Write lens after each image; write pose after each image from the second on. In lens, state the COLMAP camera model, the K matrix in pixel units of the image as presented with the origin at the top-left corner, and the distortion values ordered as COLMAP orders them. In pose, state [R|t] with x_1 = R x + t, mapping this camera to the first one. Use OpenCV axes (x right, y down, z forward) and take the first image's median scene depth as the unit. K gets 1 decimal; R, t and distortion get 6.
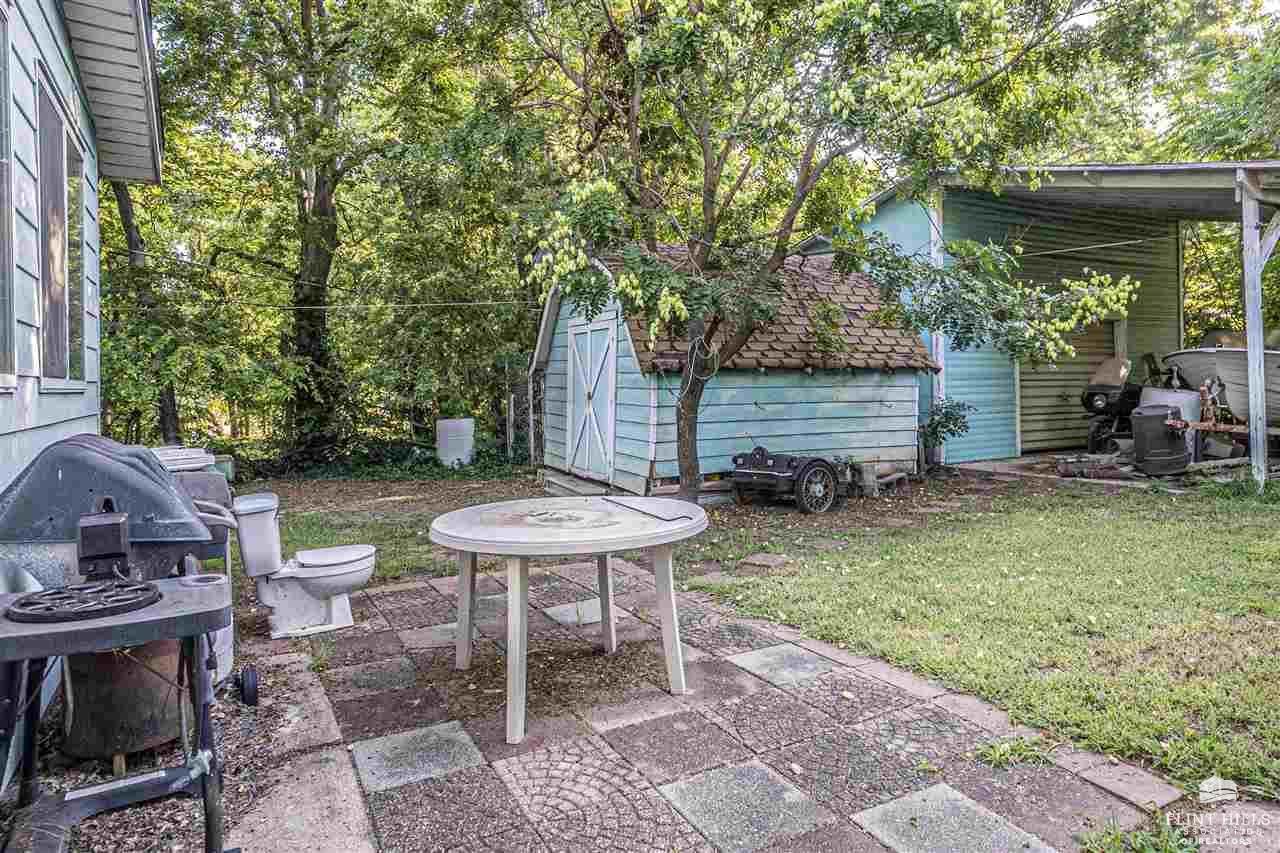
lens RADIAL K [[744.1, 0, 631.4], [0, 744.1, 395.0], [0, 0, 1]] dist [0.016243, -0.000975]
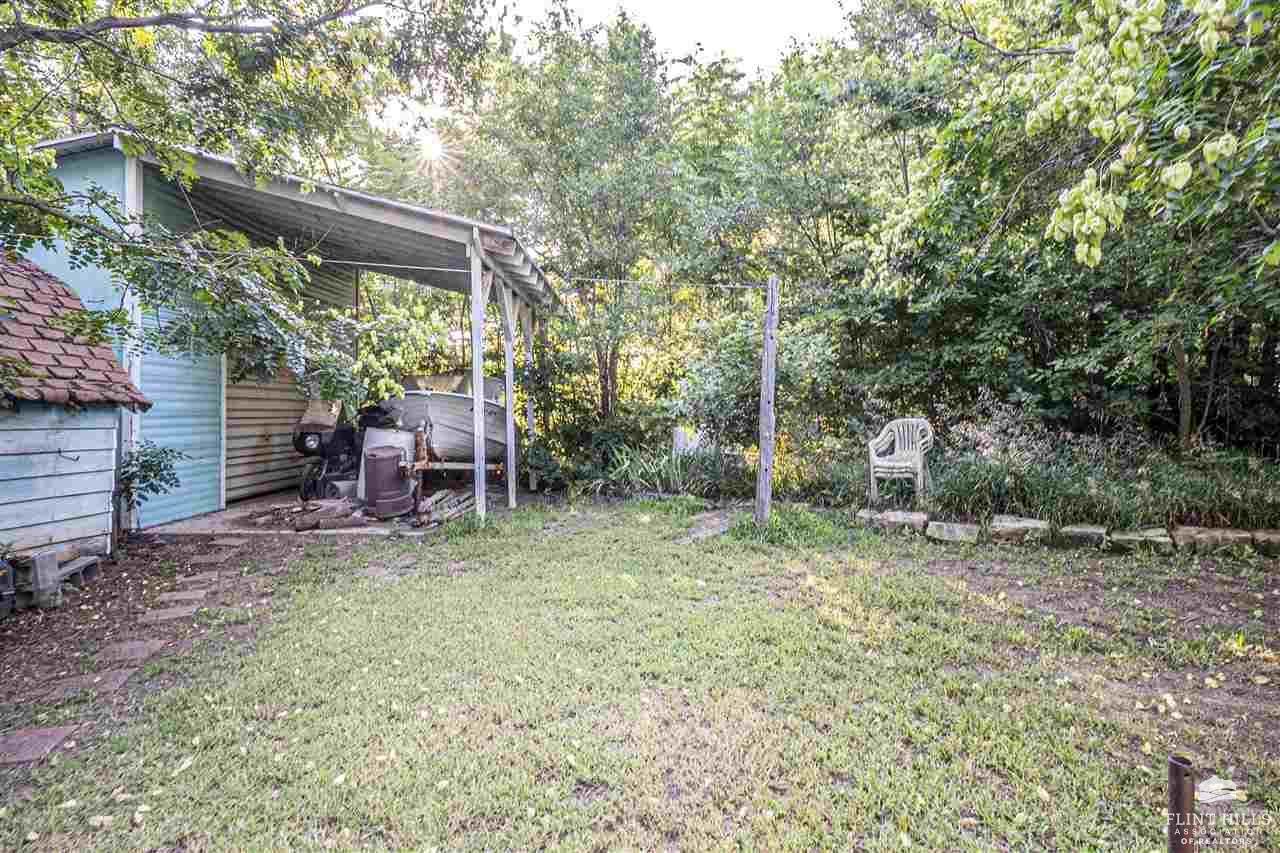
lens RADIAL K [[744.1, 0, 631.4], [0, 744.1, 395.0], [0, 0, 1]] dist [0.016243, -0.000975]
pose [[0.479260, 0.032482, 0.877072, -0.006988], [0.003947, 0.999225, -0.039163, -0.014105], [-0.877664, 0.022231, 0.478760, 0.243769]]
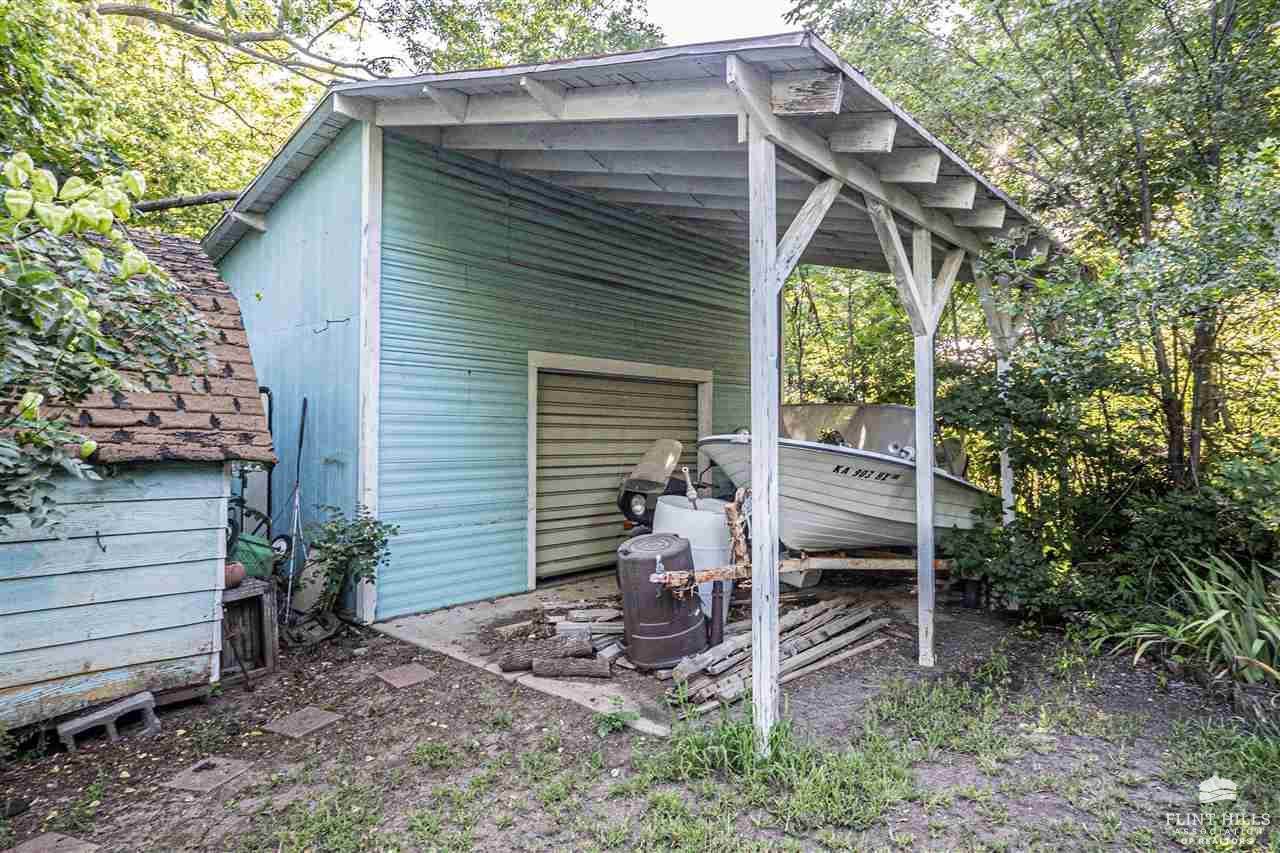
lens RADIAL K [[736.2, 0, 644.5], [0, 736.2, 429.0], [0, 0, 1]] dist [-0.002003, 0.000664]
pose [[0.936744, 0.023568, 0.349222, 0.498953], [-0.016768, 0.999607, -0.022481, -0.051975], [-0.349615, 0.015203, 0.936770, 0.493626]]
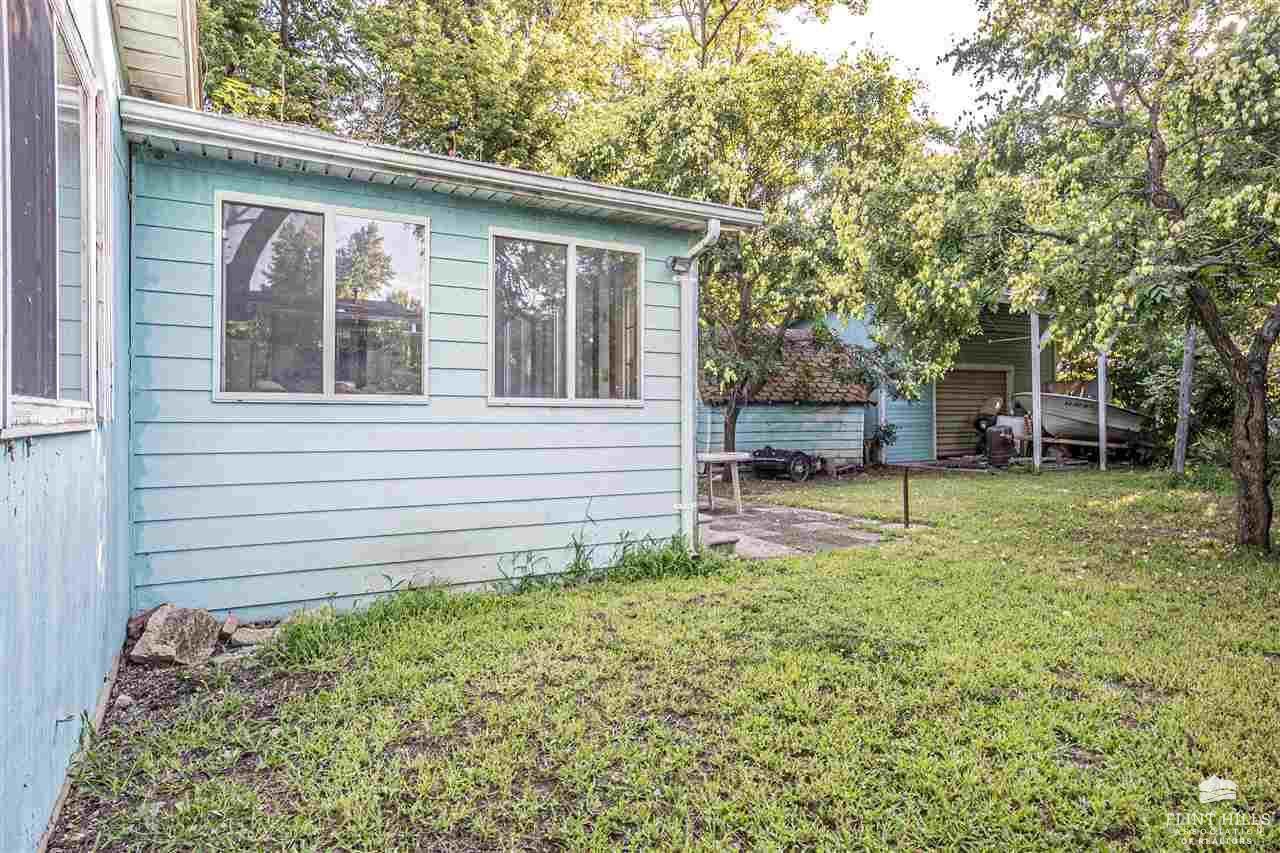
lens RADIAL K [[736.2, 0, 644.5], [0, 736.2, 429.0], [0, 0, 1]] dist [-0.002003, 0.000664]
pose [[0.999966, 0.007836, 0.002529, -0.114373], [-0.007850, 0.999951, 0.005959, 0.018144], [-0.002482, -0.005978, 0.999979, -0.679036]]
